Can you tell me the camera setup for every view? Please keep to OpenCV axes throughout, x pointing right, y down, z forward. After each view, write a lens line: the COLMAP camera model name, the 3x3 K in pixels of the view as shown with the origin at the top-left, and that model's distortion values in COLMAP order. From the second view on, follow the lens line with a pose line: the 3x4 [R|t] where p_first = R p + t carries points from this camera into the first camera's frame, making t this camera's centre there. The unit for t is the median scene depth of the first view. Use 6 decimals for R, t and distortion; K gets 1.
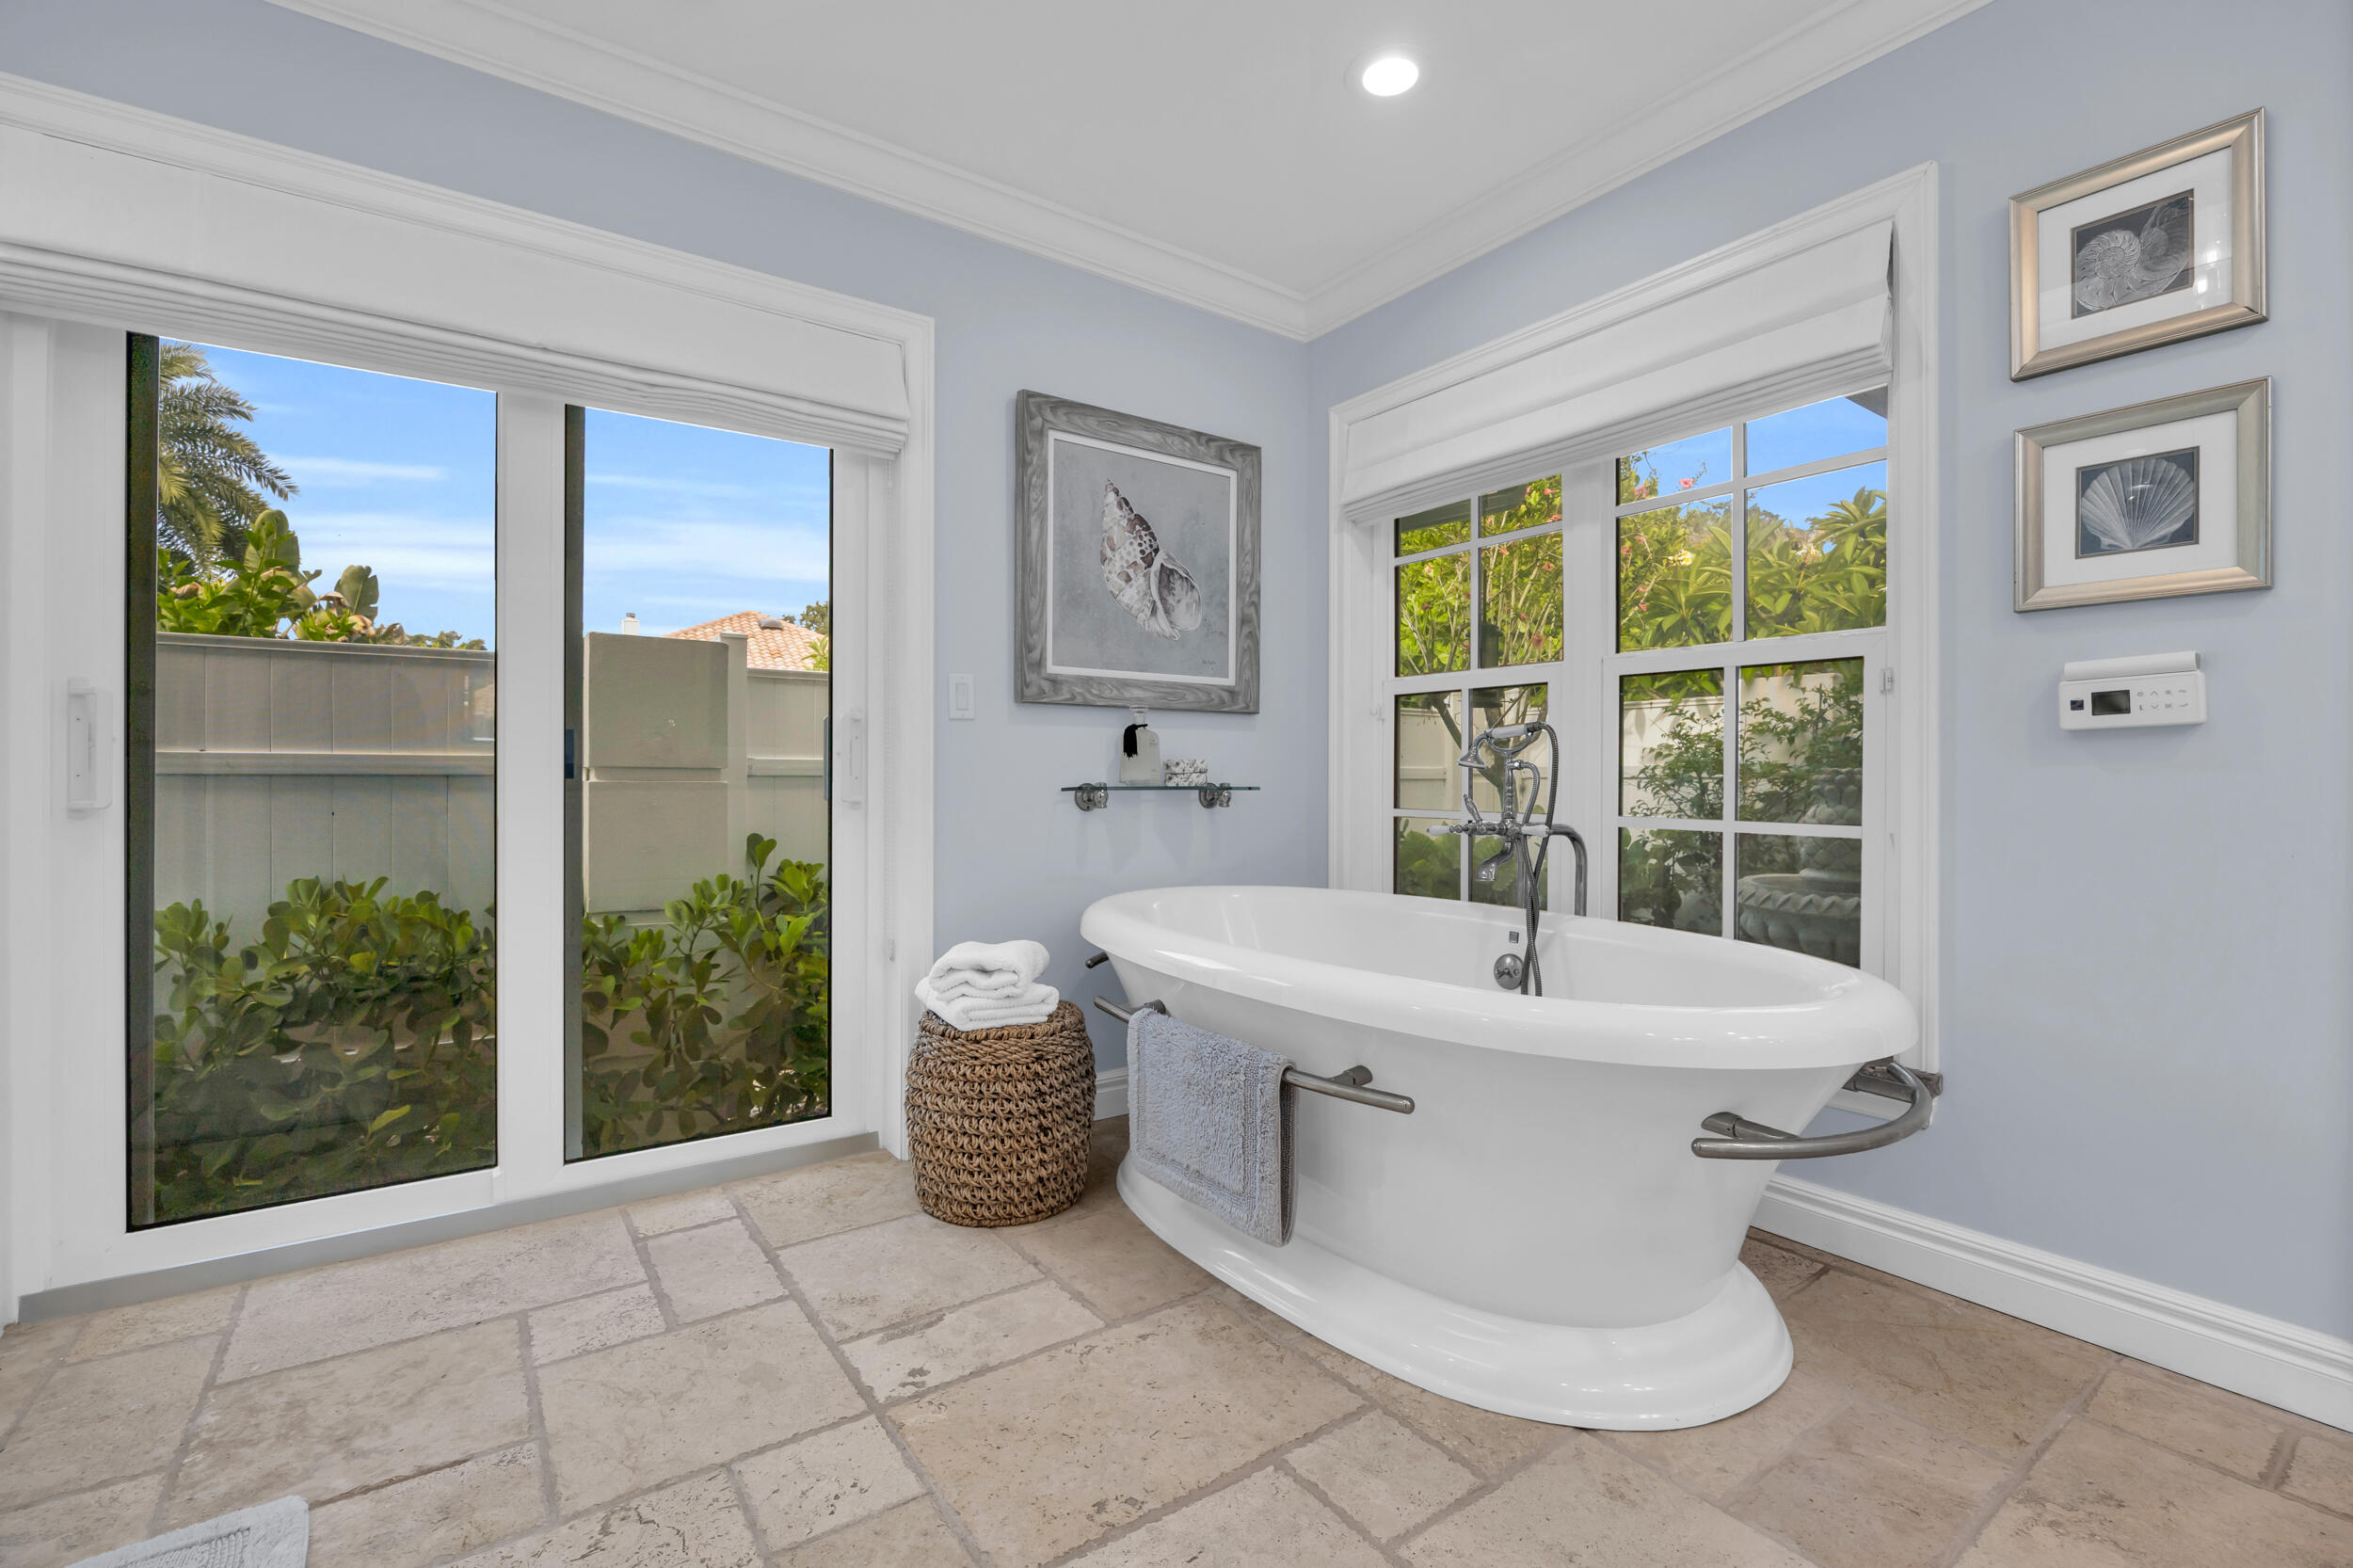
lens RADIAL K [[1032.7, 0, 1183.3], [0, 1032.7, 778.3], [0, 0, 1]] dist [-0.014104, 0.000374]
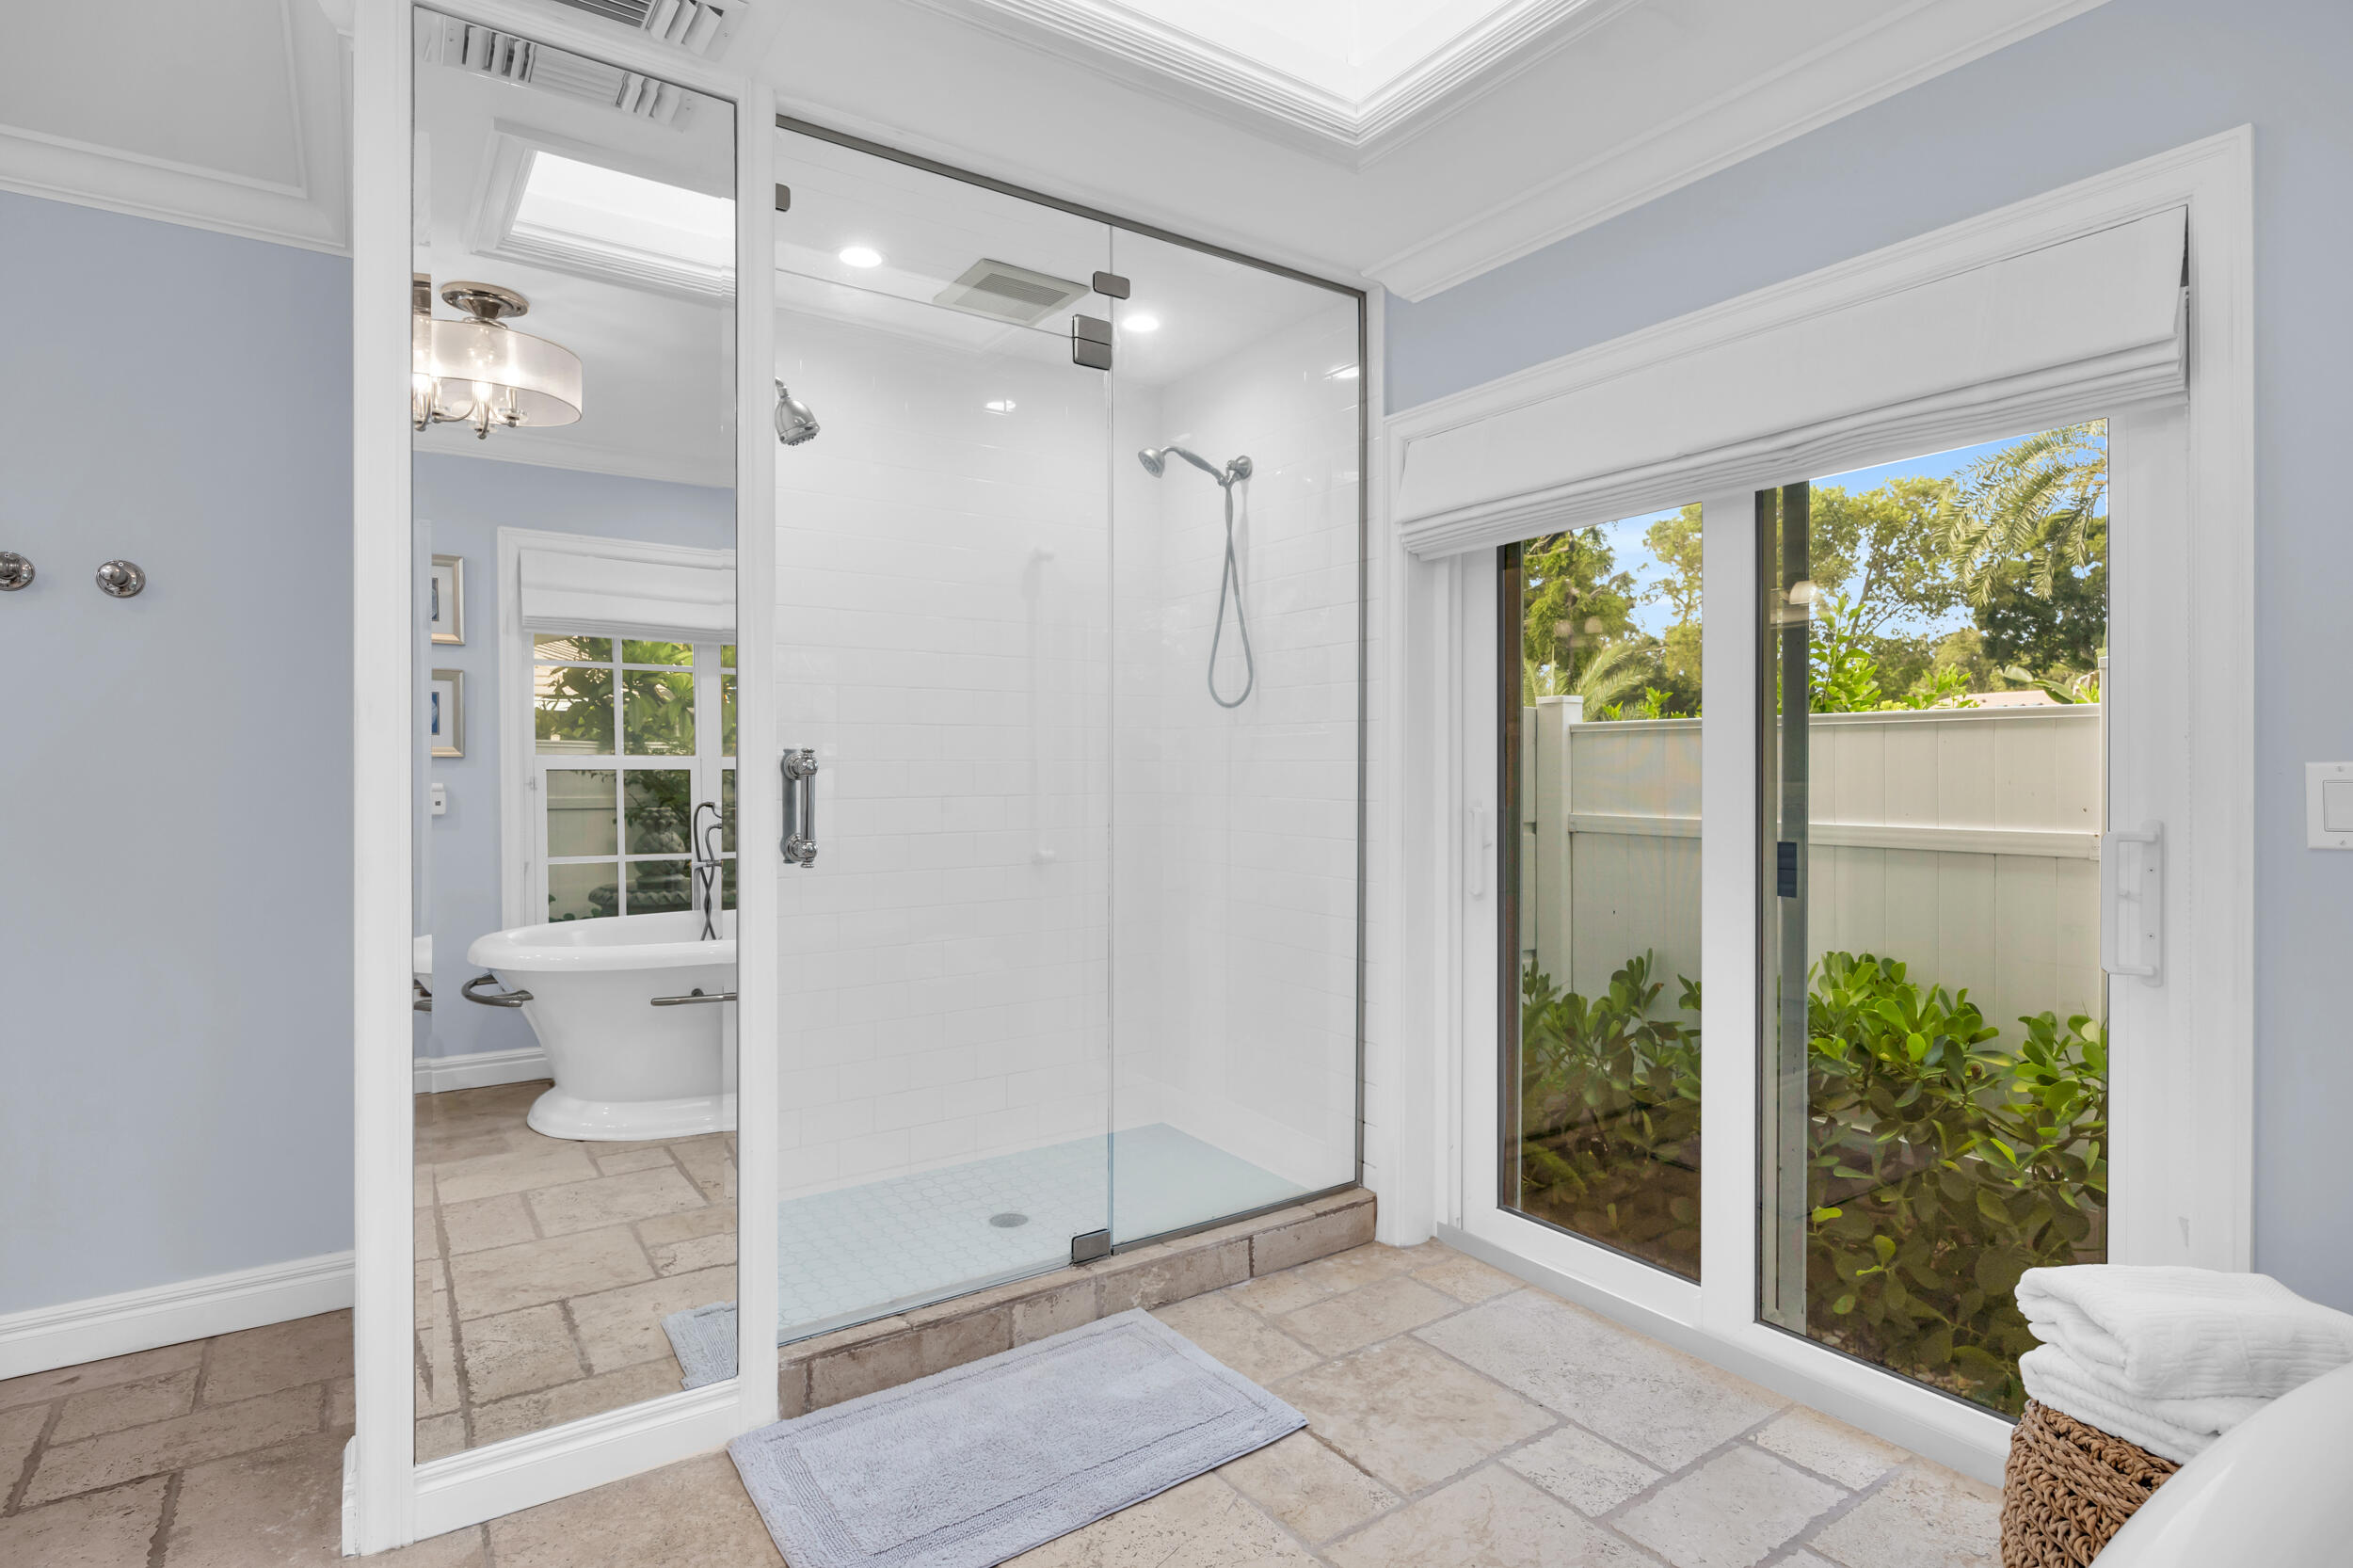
lens RADIAL K [[1194.0, 0, 1176.5], [0, 1194.0, 773.6], [0, 0, 1]] dist [-0.000313, 0.000167]
pose [[-0.021372, 0.001322, -0.999771, 0.484999], [0.000021, 0.999999, 0.001322, -0.117342], [0.999772, 0.000007, -0.021372, 0.522992]]
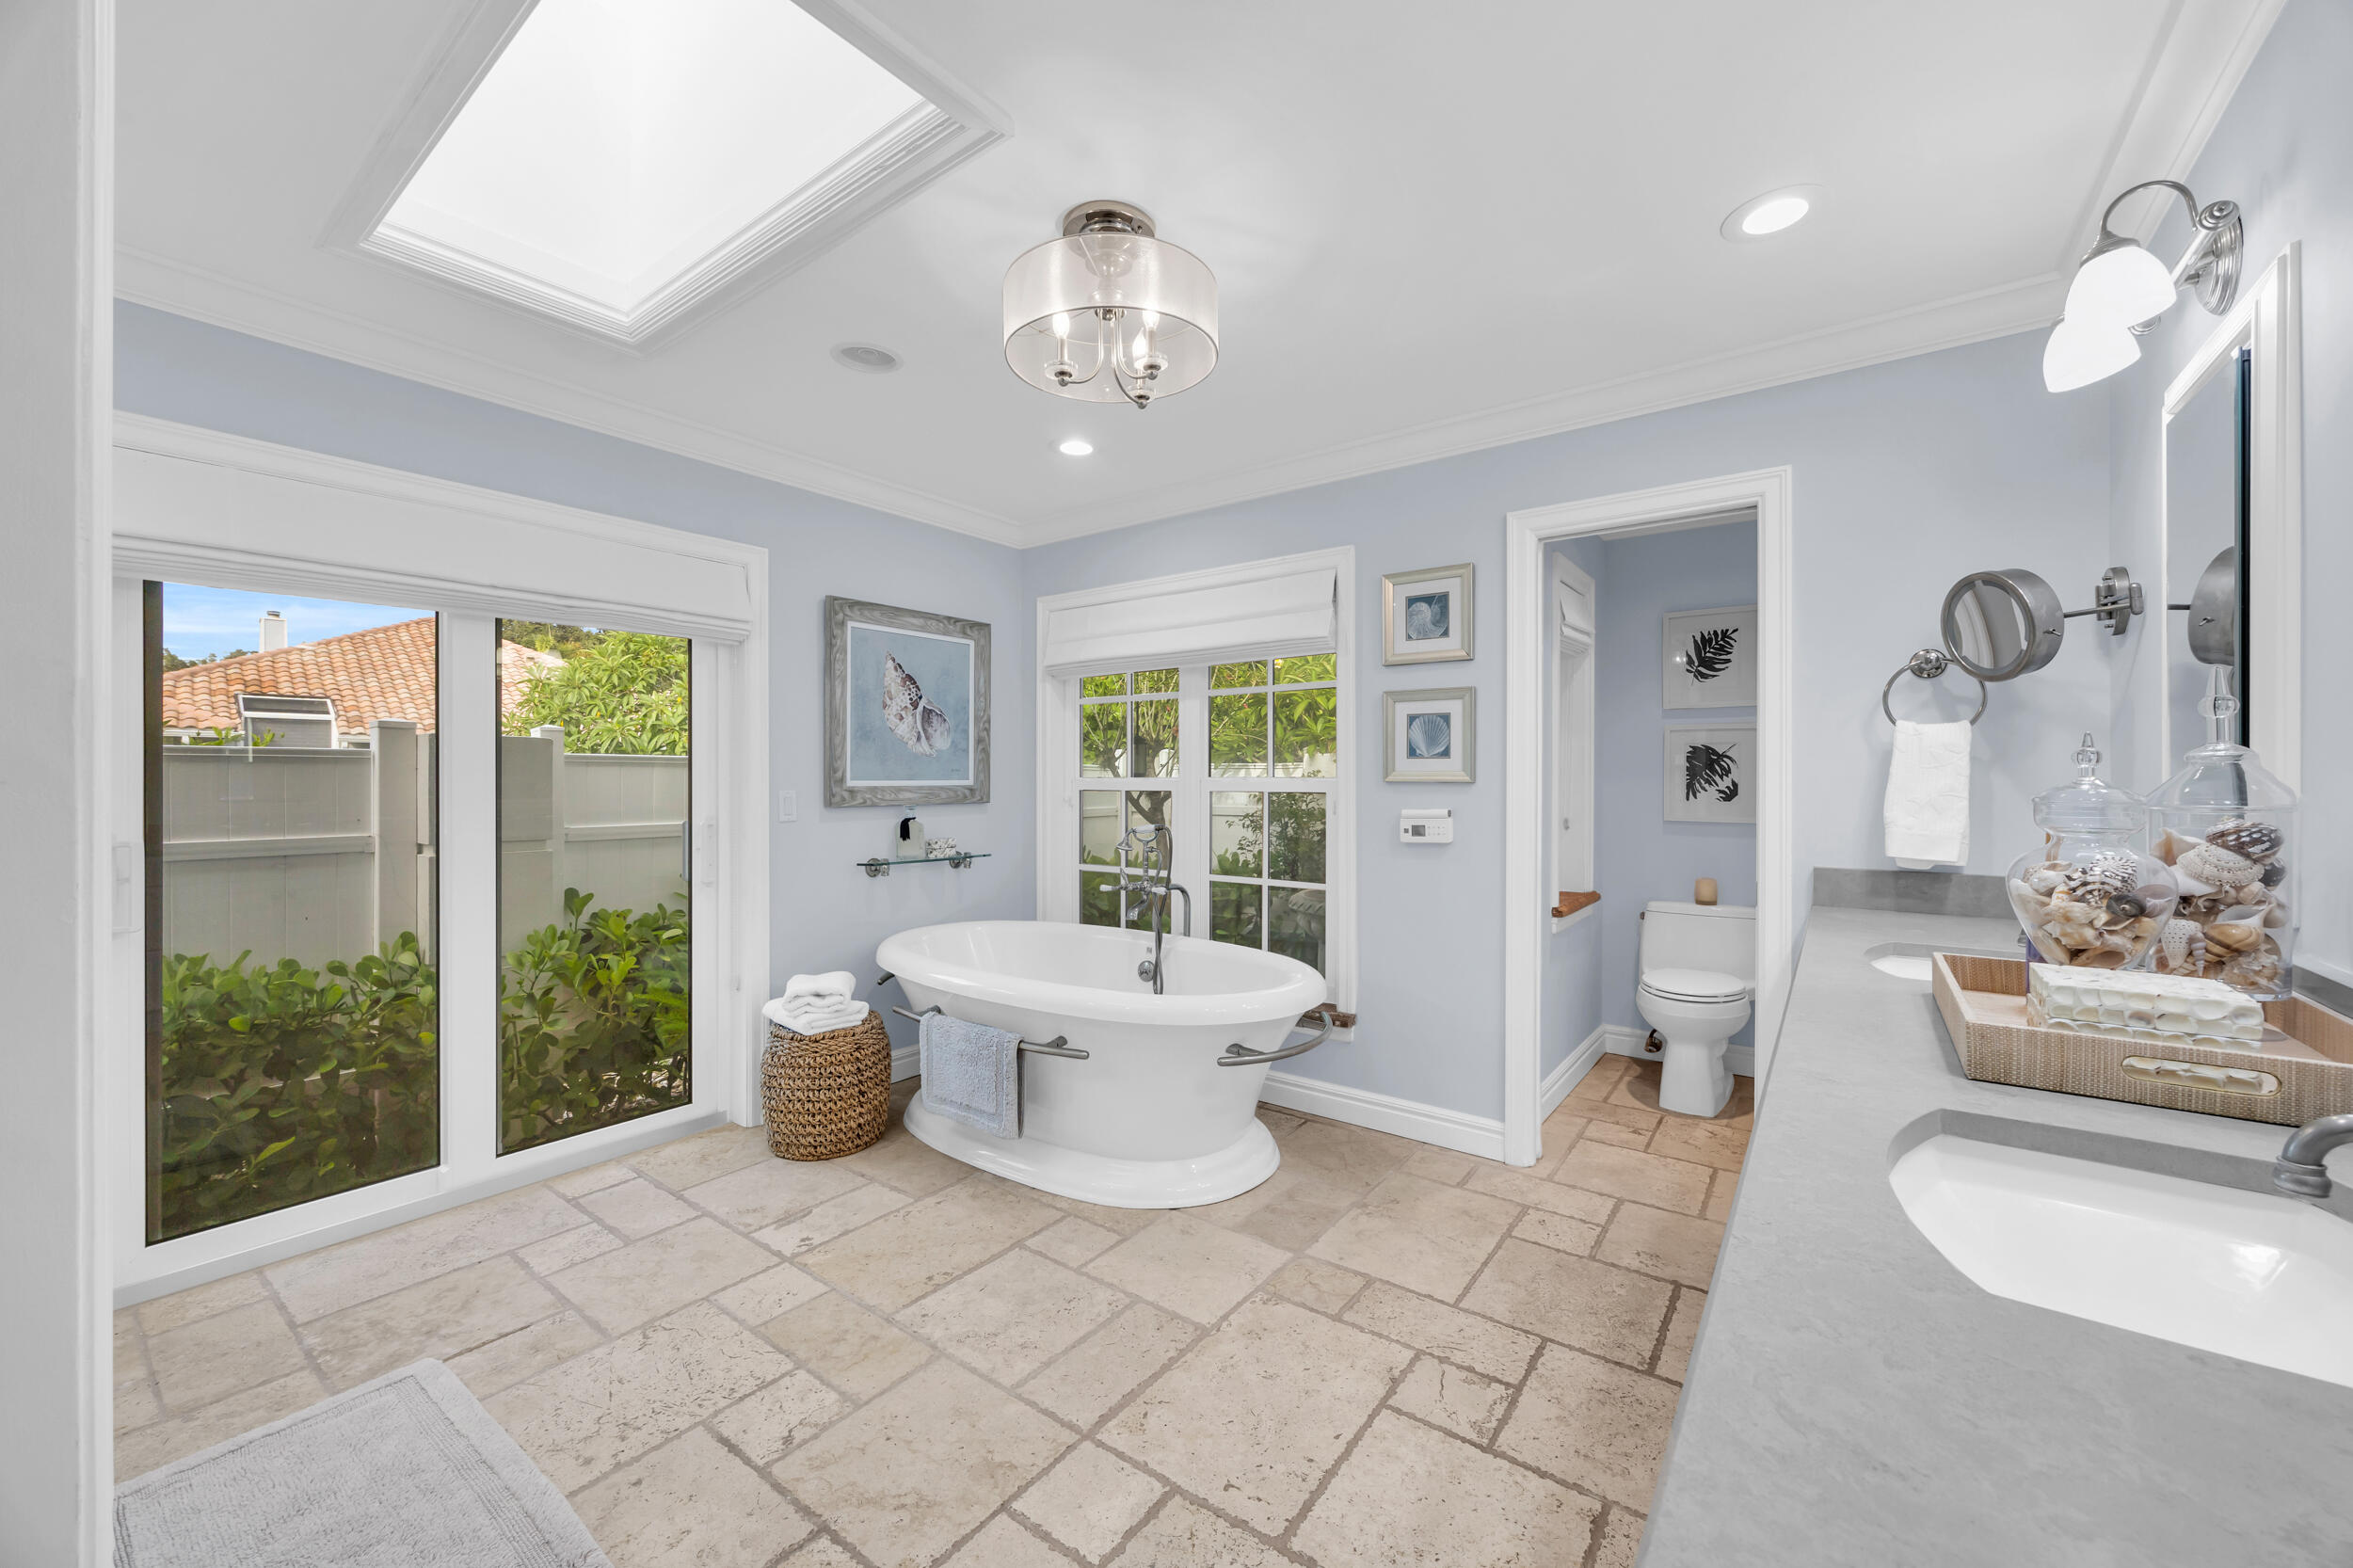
lens RADIAL K [[900.2, 0, 1179.2], [0, 900.2, 777.5], [0, 0, 1]] dist [-0.000810, 0.000175]
pose [[0.952375, -0.003235, 0.304911, -0.091802], [0.003518, 0.999994, -0.000376, -0.143641], [-0.304908, 0.001430, 0.952381, -0.471446]]
